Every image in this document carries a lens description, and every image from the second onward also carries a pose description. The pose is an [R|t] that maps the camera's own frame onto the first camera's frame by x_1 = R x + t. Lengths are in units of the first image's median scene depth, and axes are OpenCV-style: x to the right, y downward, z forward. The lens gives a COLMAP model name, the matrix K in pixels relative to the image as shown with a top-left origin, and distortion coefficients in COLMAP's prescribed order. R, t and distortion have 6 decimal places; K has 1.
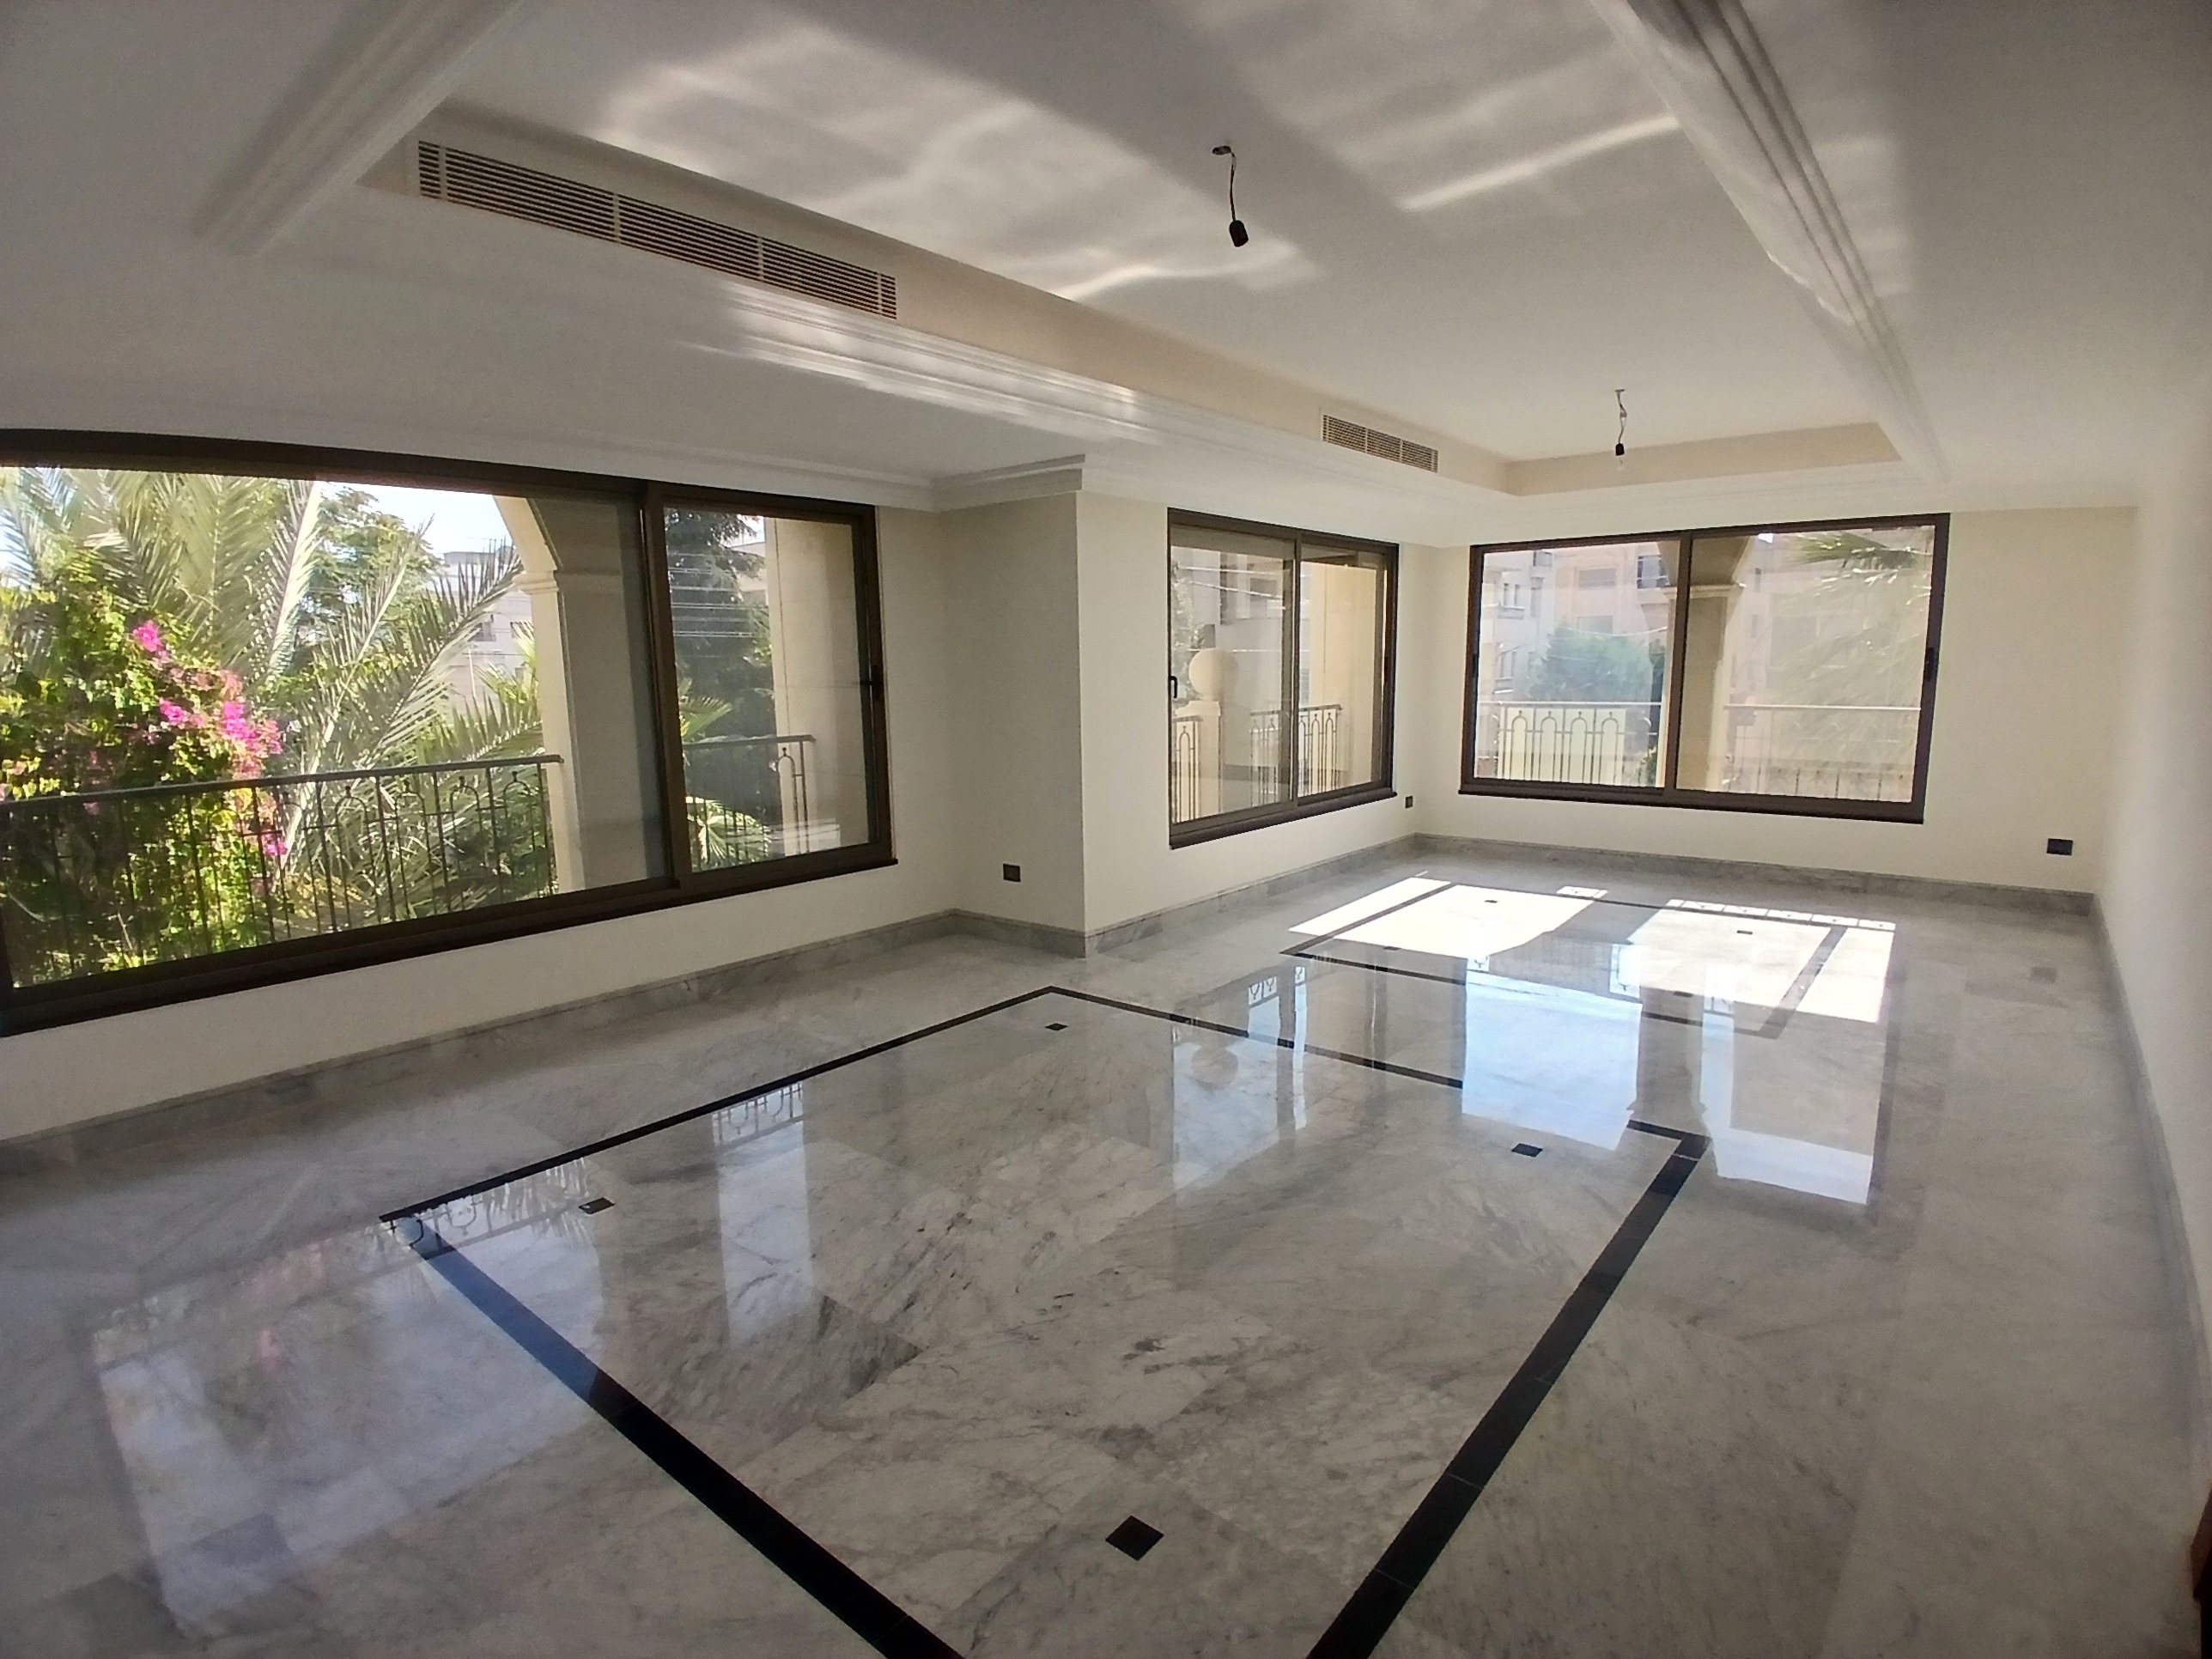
lens RADIAL K [[1101.9, 0, 1106.2], [0, 1101.9, 863.6], [0, 0, 1]] dist [0.002971, -0.046259]
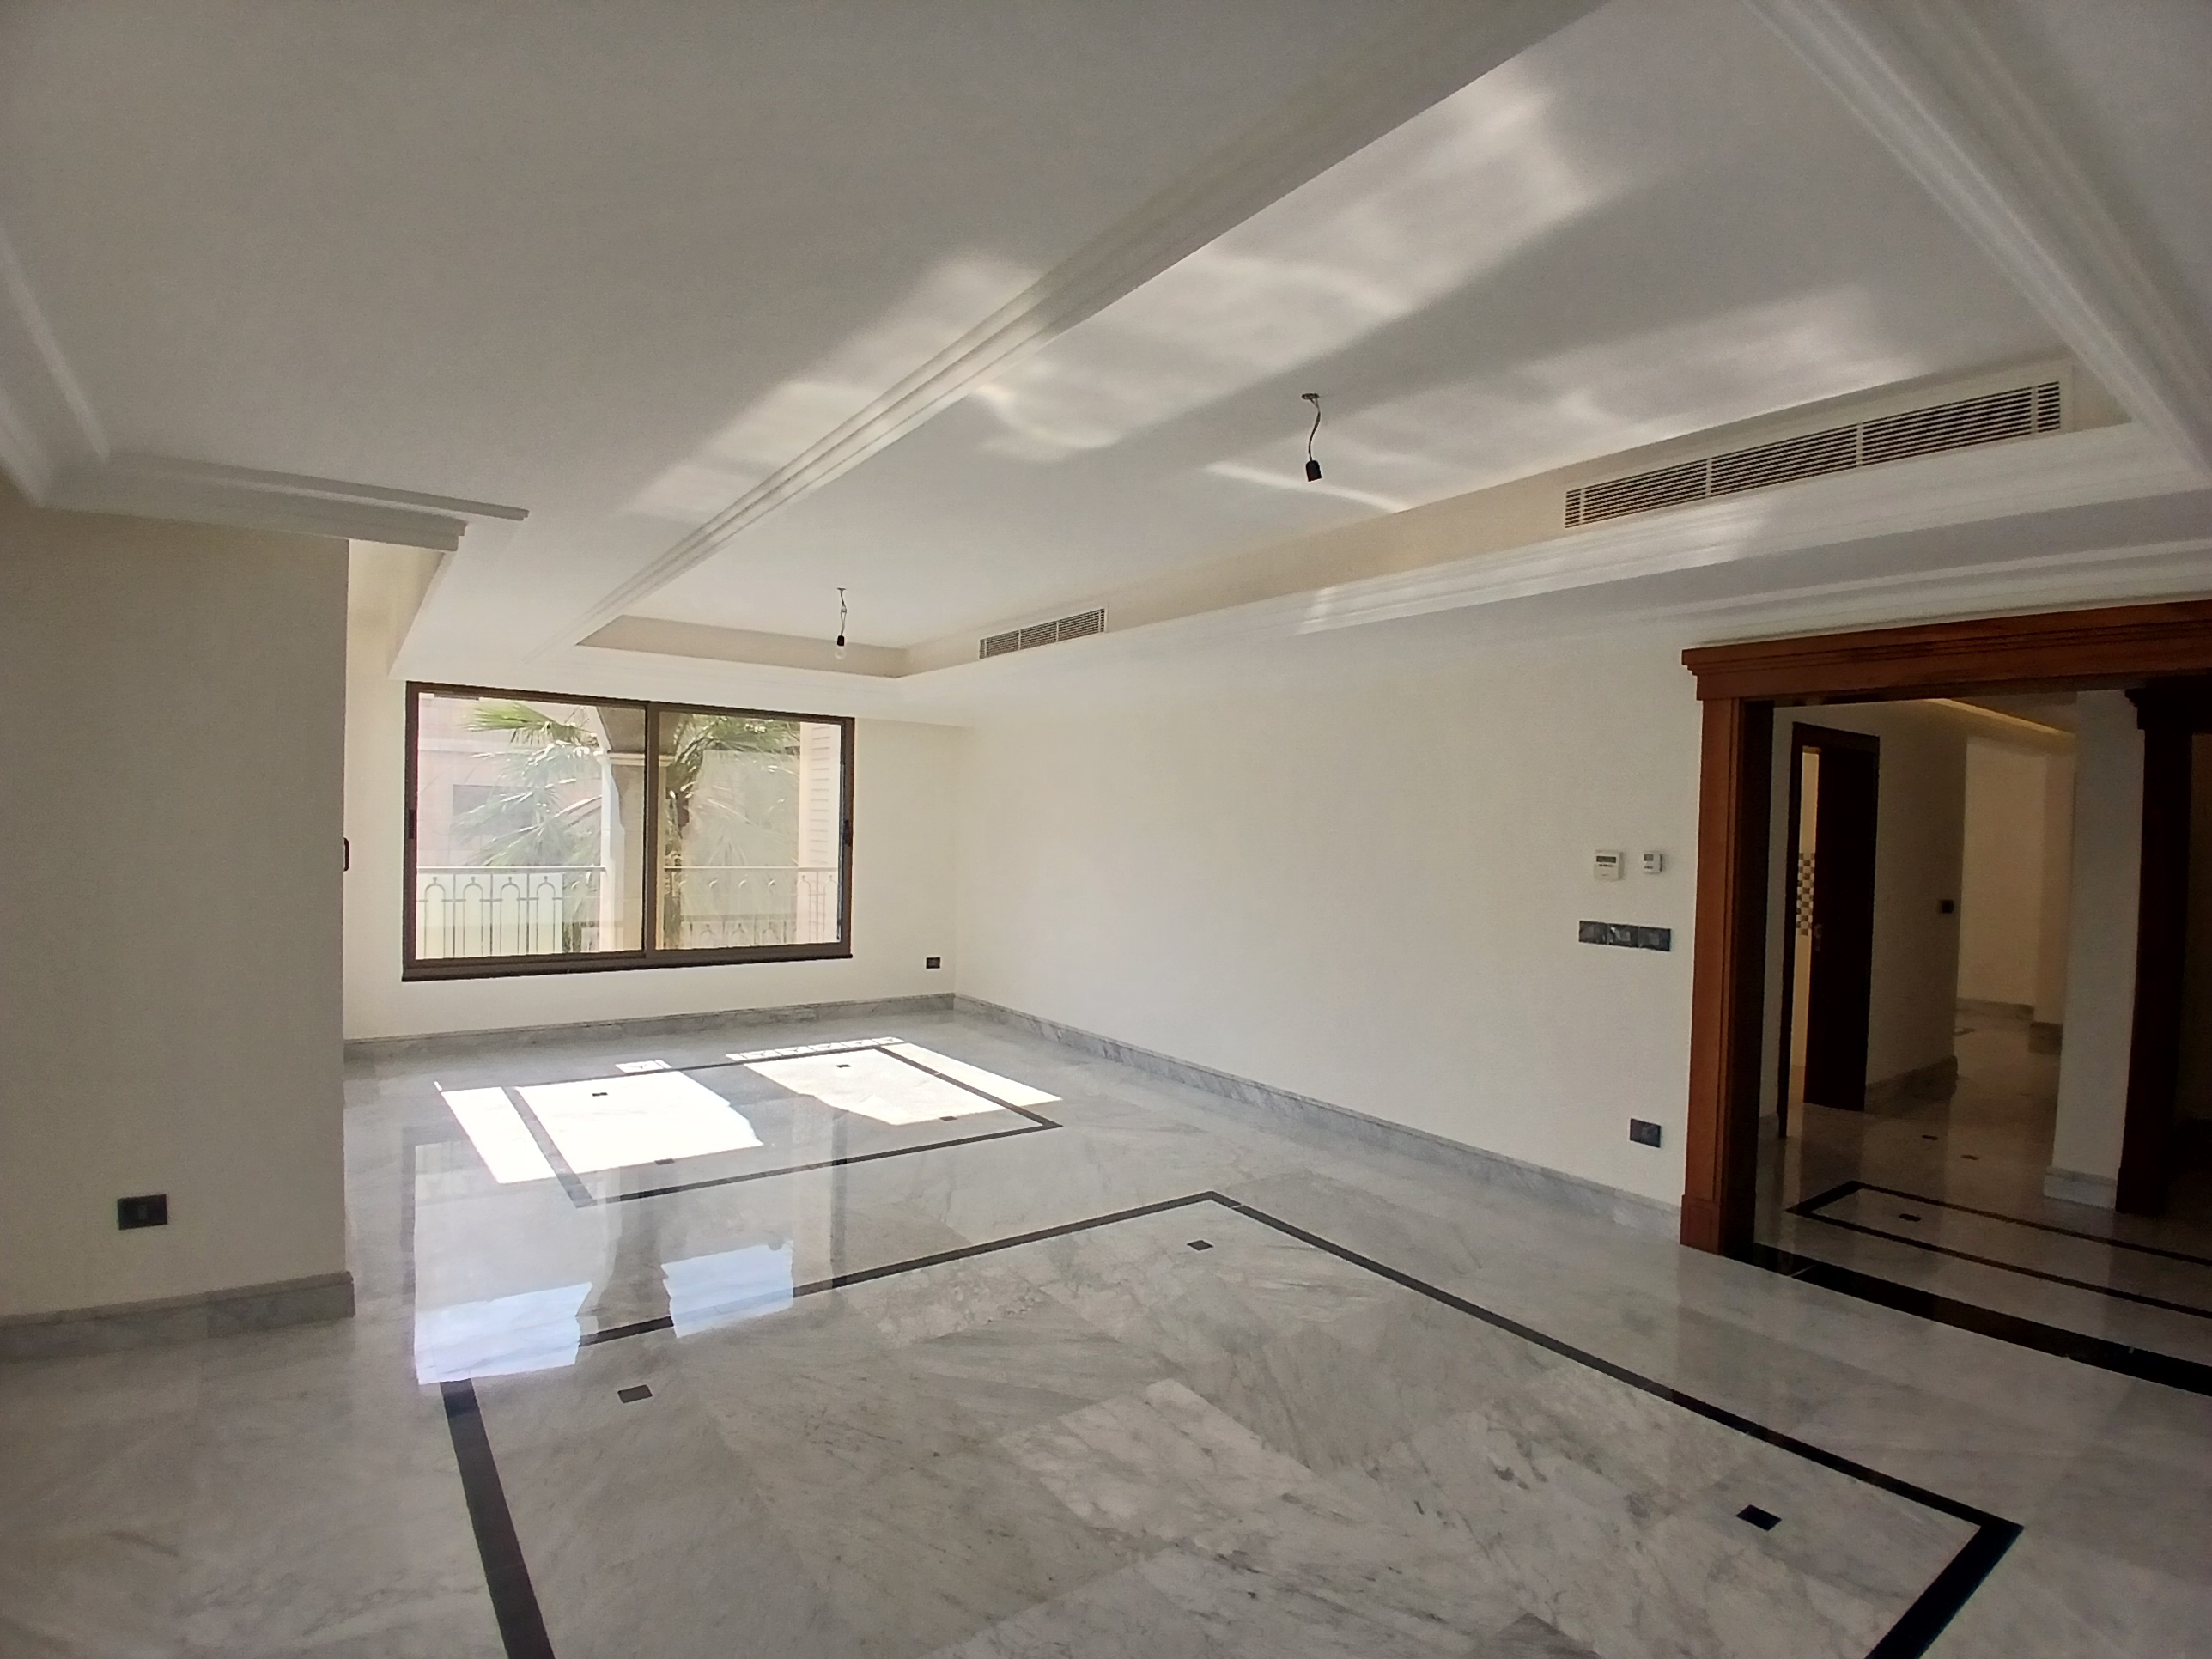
lens RADIAL K [[1101.9, 0, 1106.2], [0, 1101.9, 863.6], [0, 0, 1]] dist [0.002971, -0.046259]
pose [[0.254386, -0.010307, 0.967048, -0.539055], [0.145968, 0.988897, -0.027857, -0.087800], [-0.956024, 0.148244, 0.253066, 0.503893]]
